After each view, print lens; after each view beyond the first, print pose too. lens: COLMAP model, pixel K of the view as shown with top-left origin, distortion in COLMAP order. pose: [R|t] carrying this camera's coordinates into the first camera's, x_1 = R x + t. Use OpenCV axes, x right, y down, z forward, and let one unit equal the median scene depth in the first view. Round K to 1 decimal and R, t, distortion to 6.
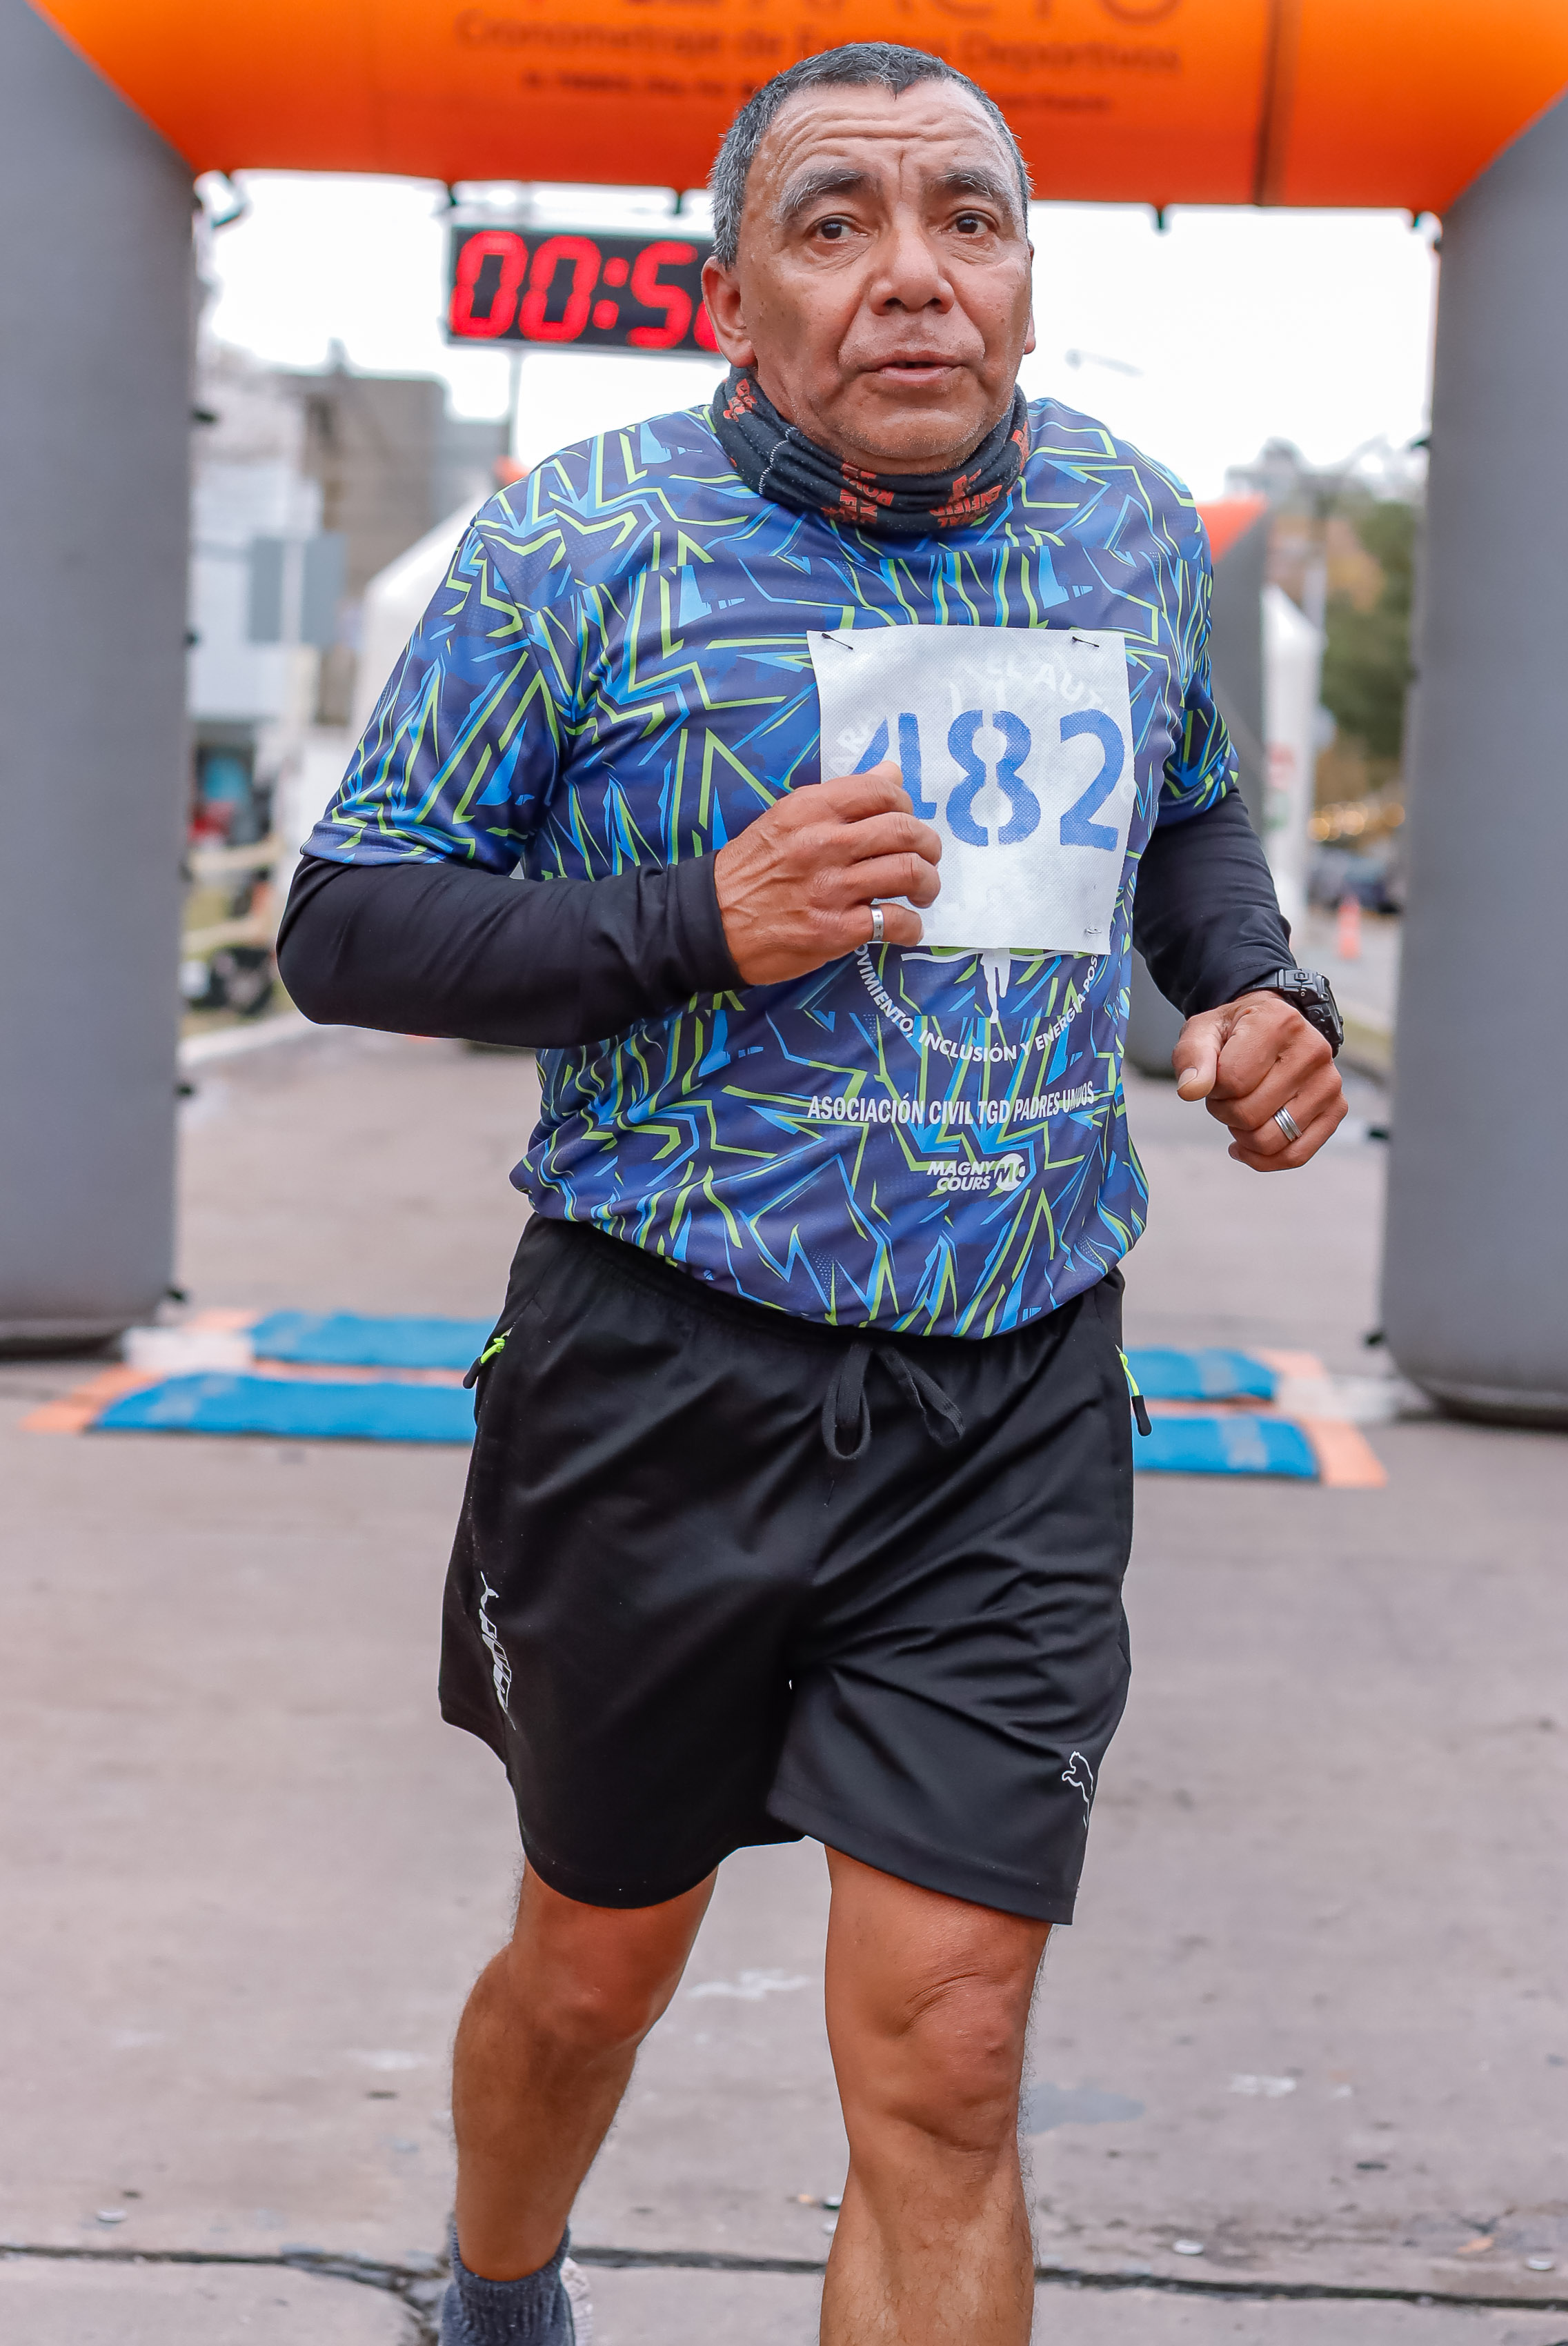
lens RADIAL K [[5498.2, 0, 784.0], [0, 5498.2, 1173.0], [0, 0, 1]] dist [-0.017742, -0.032905]
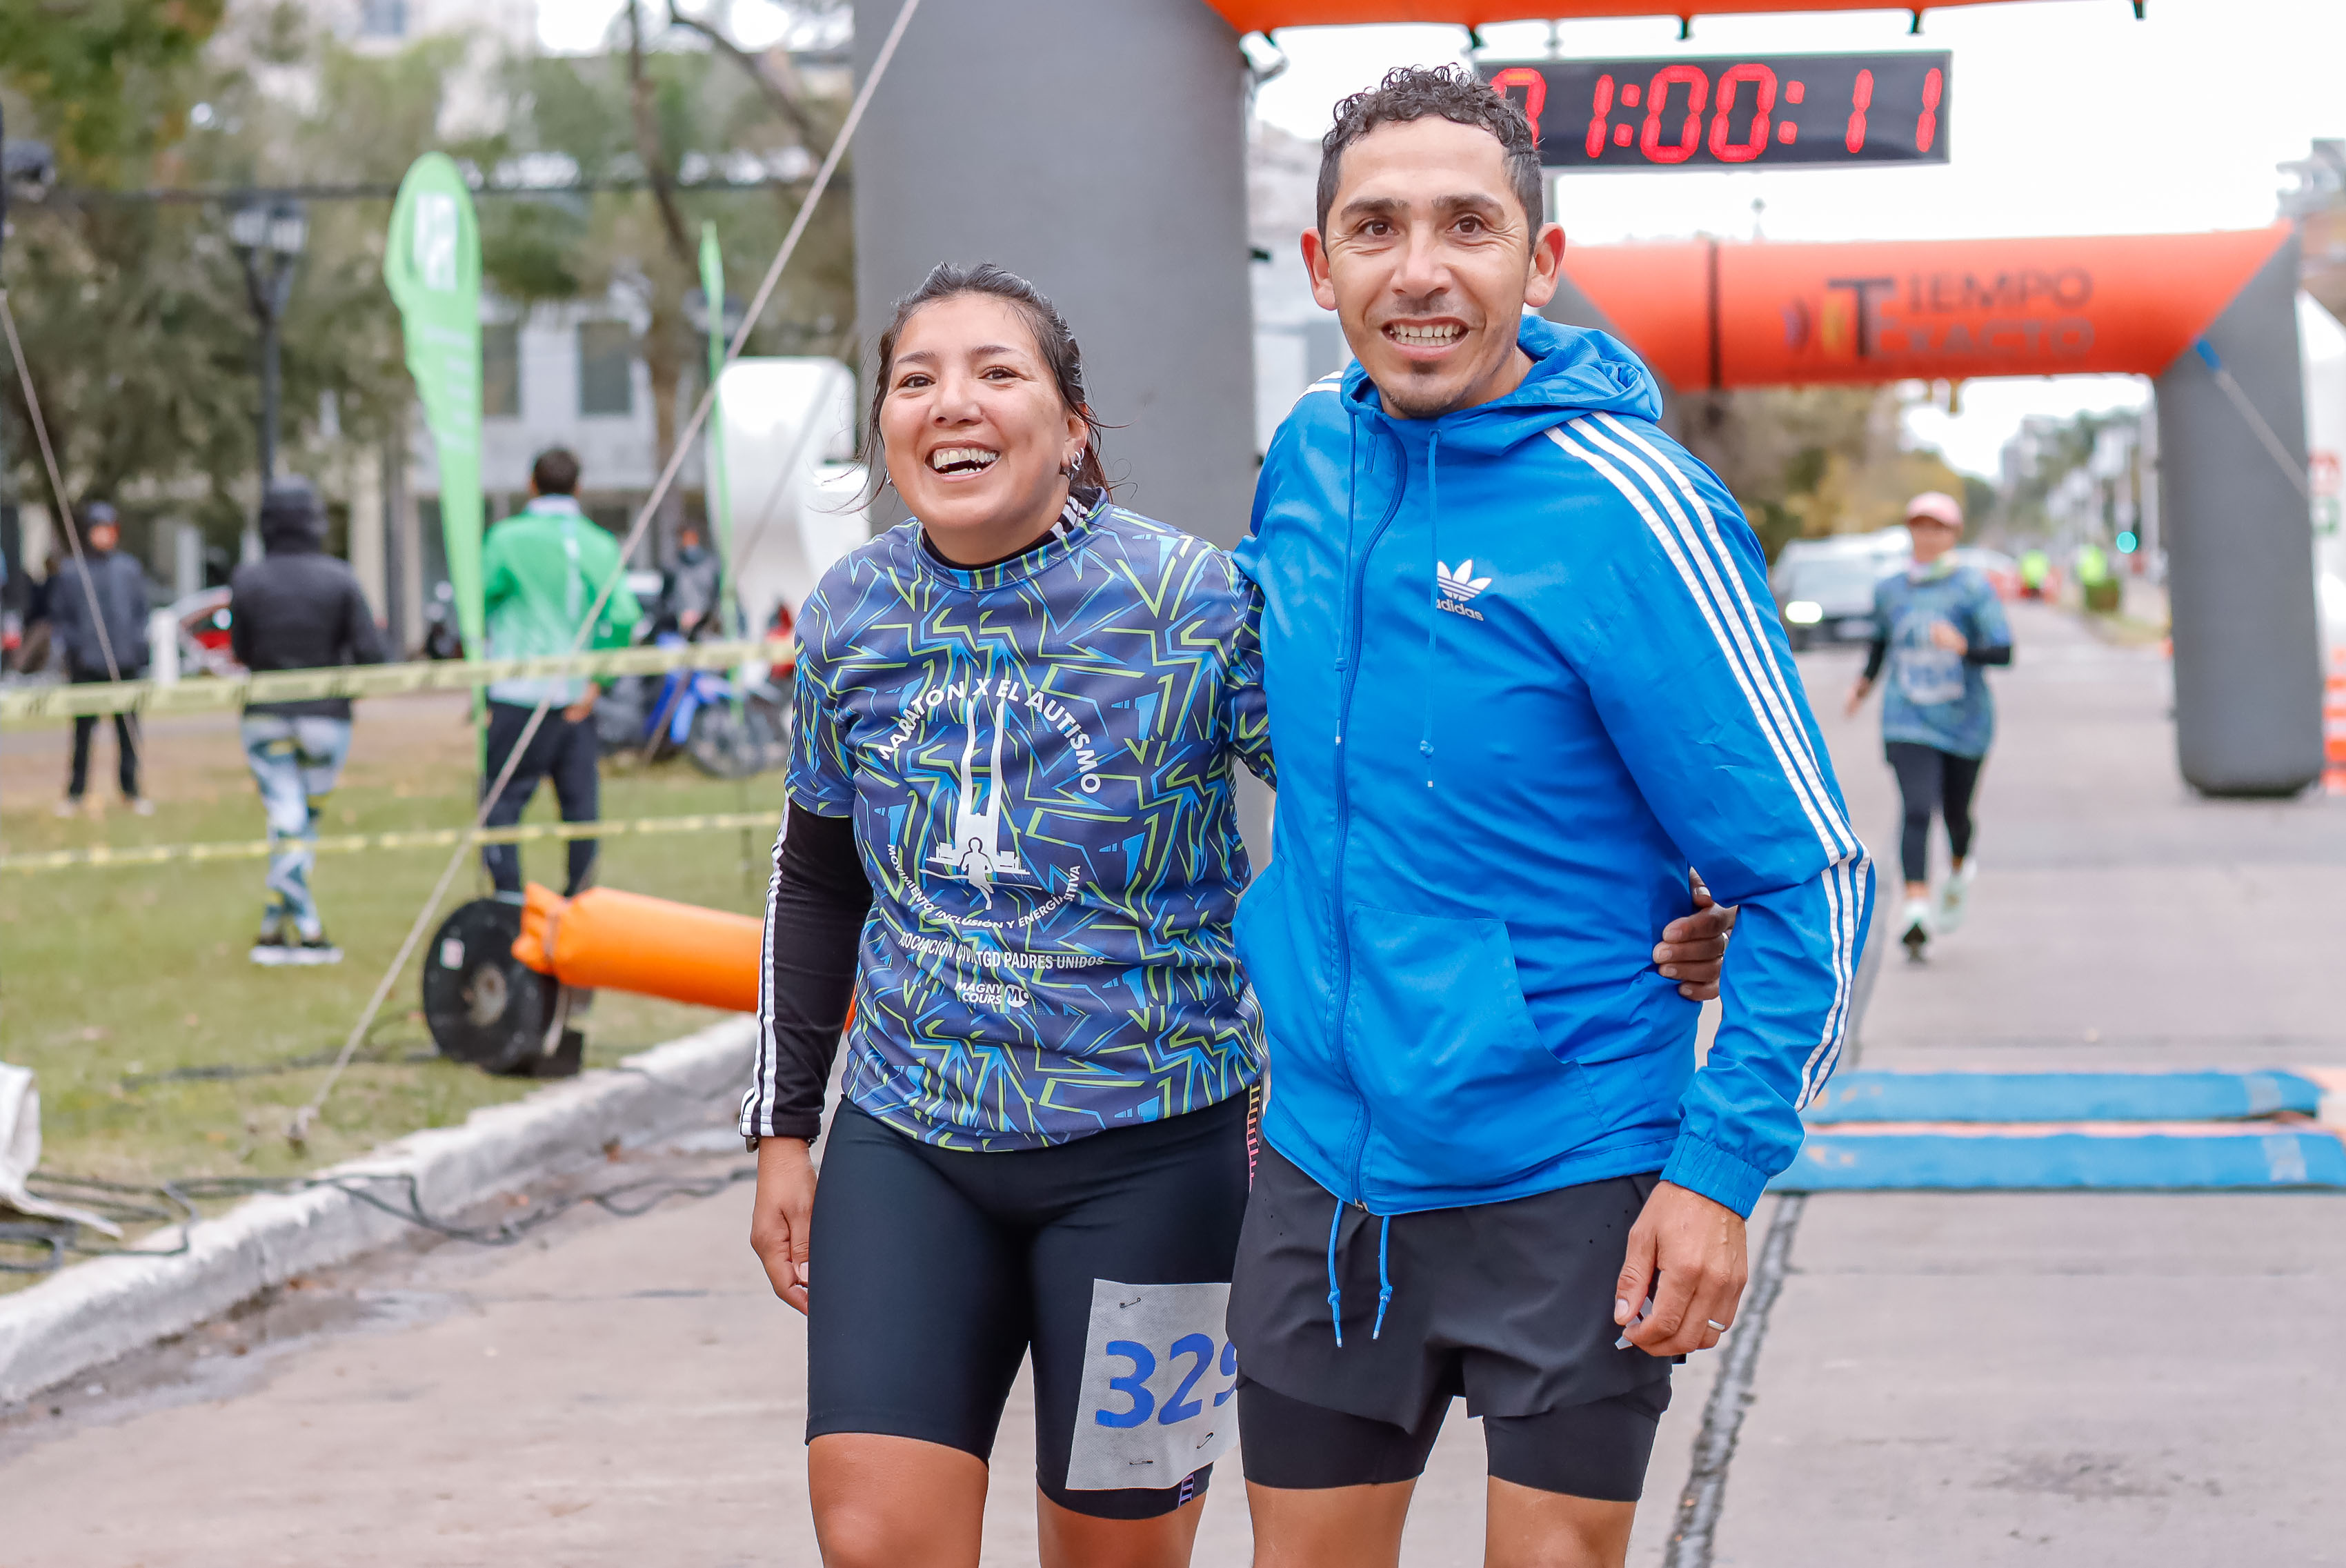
lens RADIAL K [[5498.2, 0, 1173.6], [0, 5498.2, 649.0], [0, 0, 1]] dist [-0.017742, -0.032905]
pose [[0.990515, -0.060435, -0.123402, 0.007238], [0.054356, 0.997164, -0.052046, -0.004855], [0.126197, 0.044844, 0.990991, -0.074825]]
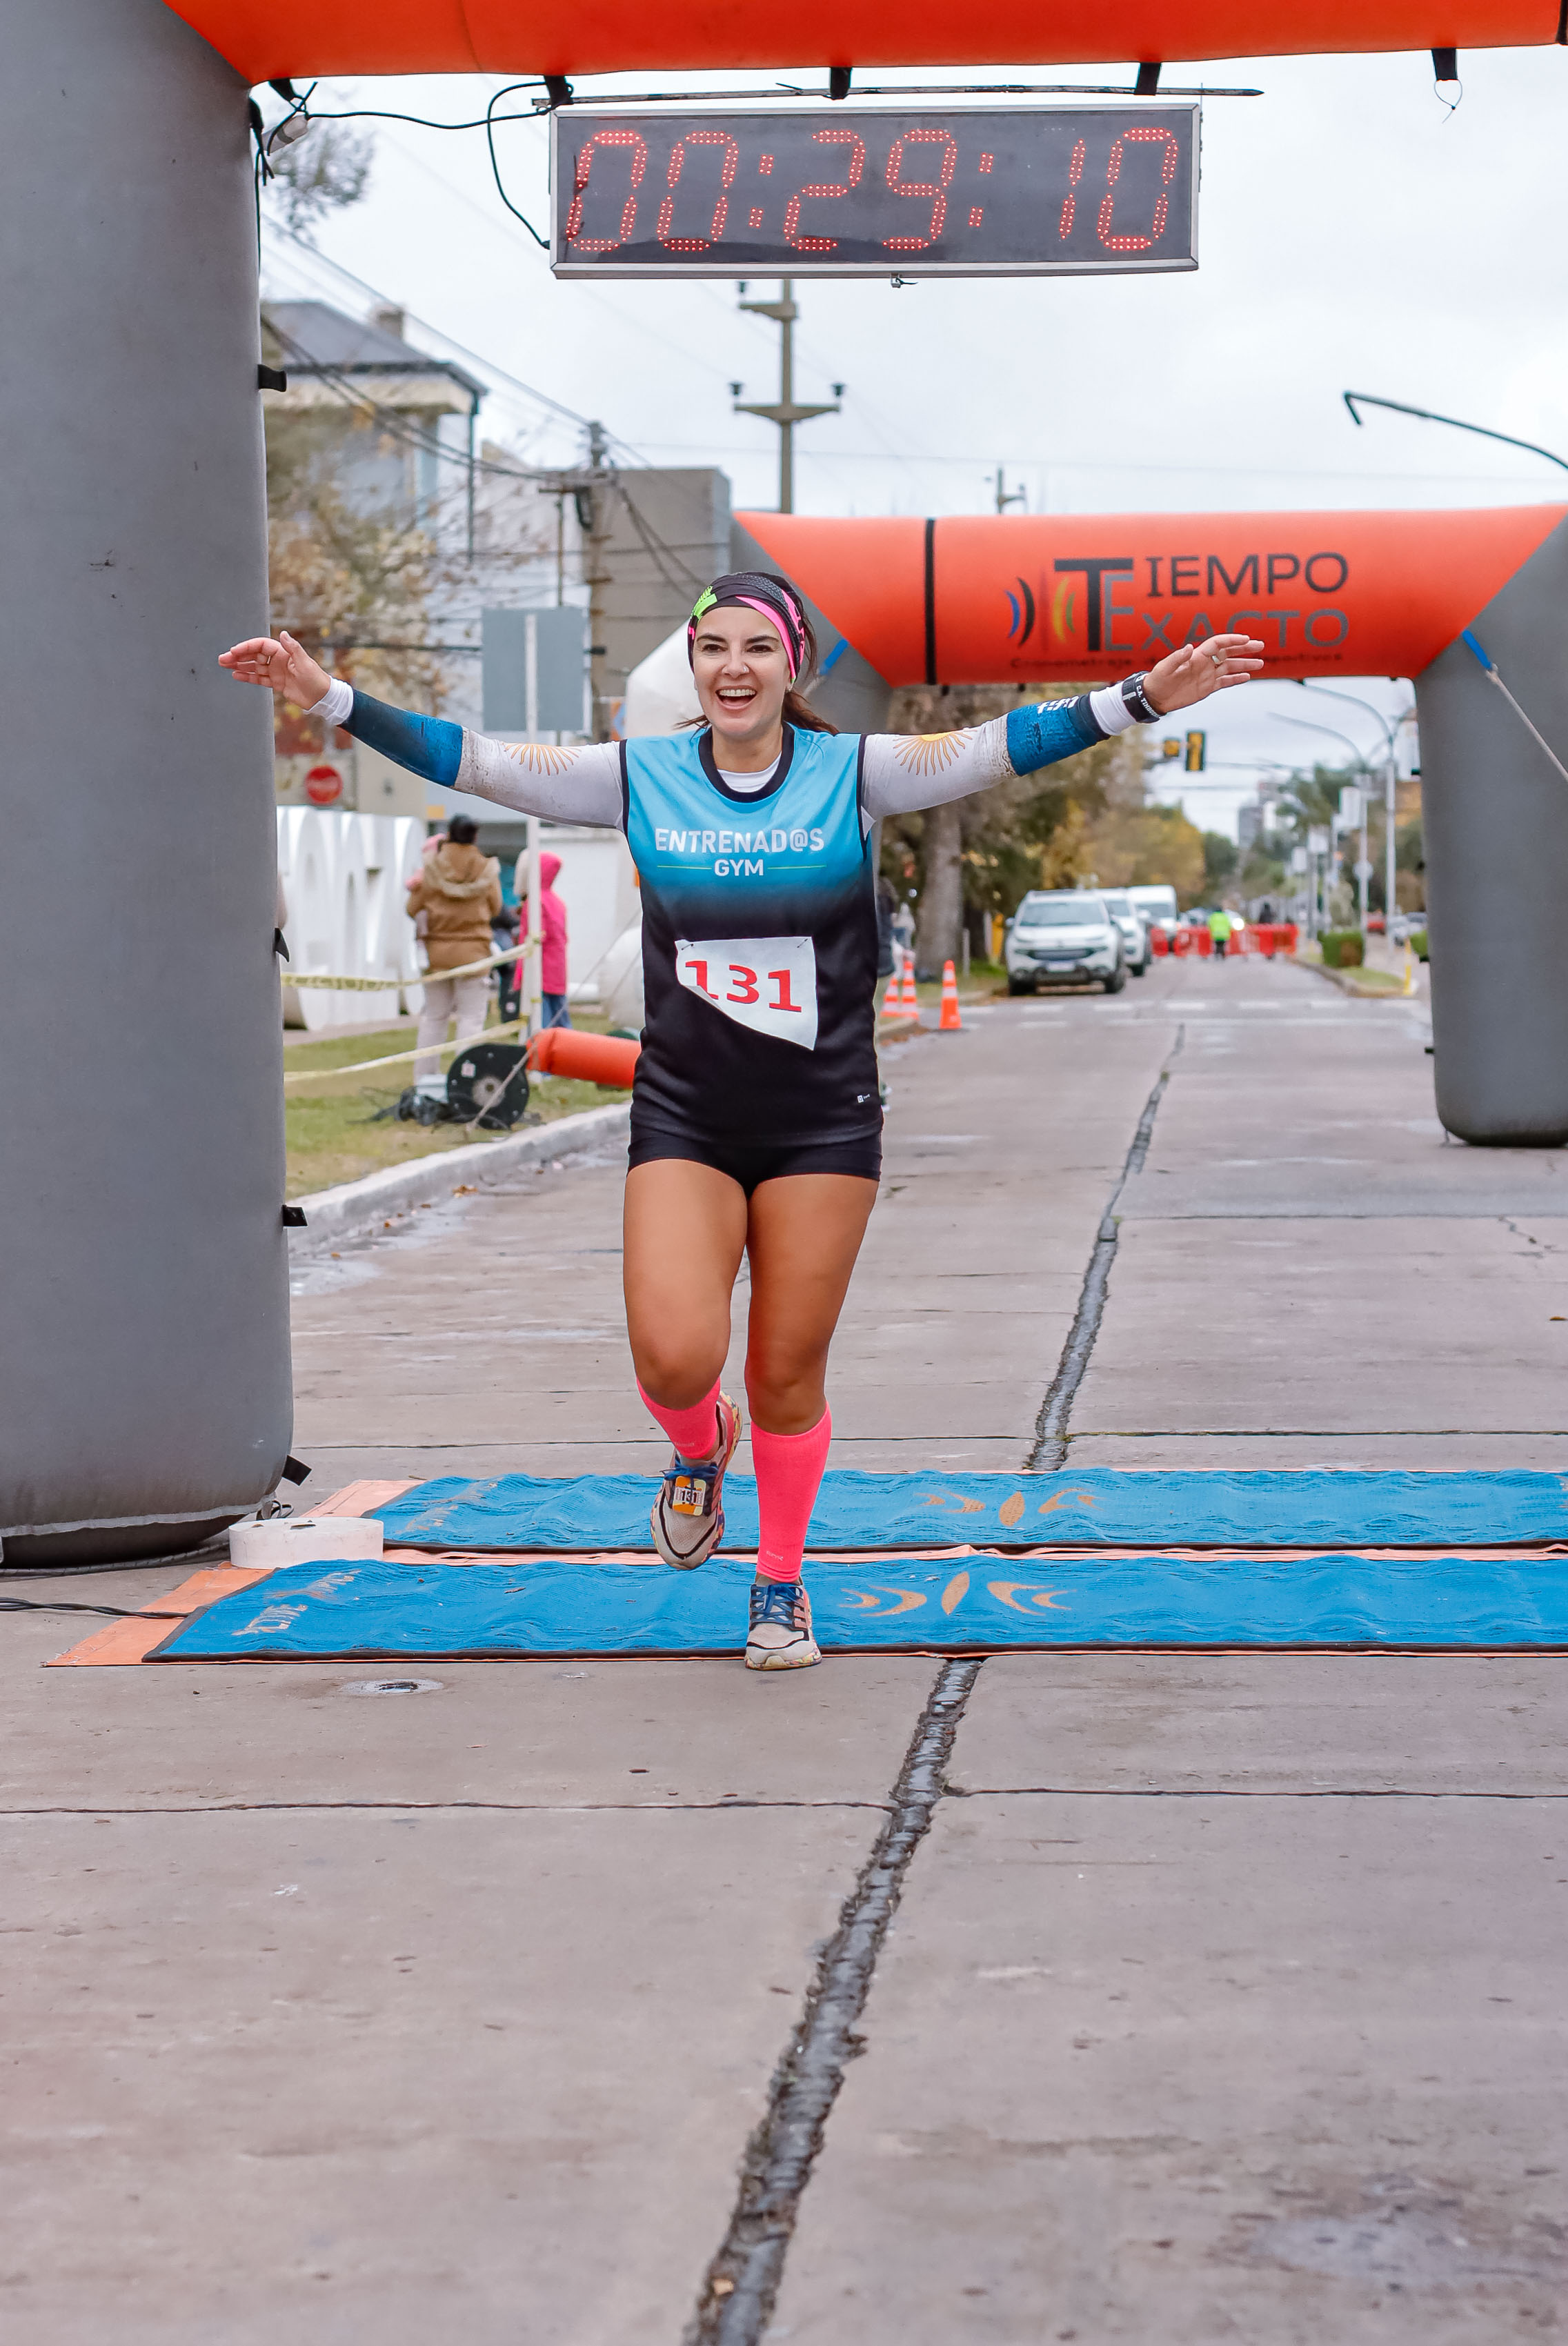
lens RADIAL K [[5398.7, 0, 784.0], [0, 5398.7, 1173.0], [0, 0, 1]] dist [0.001516, -0.443362]
pose [[0.996946, -0.050236, -0.059794, 0.011353], [0.049235, 0.998623, -0.018100, -0.003613], [0.060621, 0.015101, 0.998047, 0.214059]]
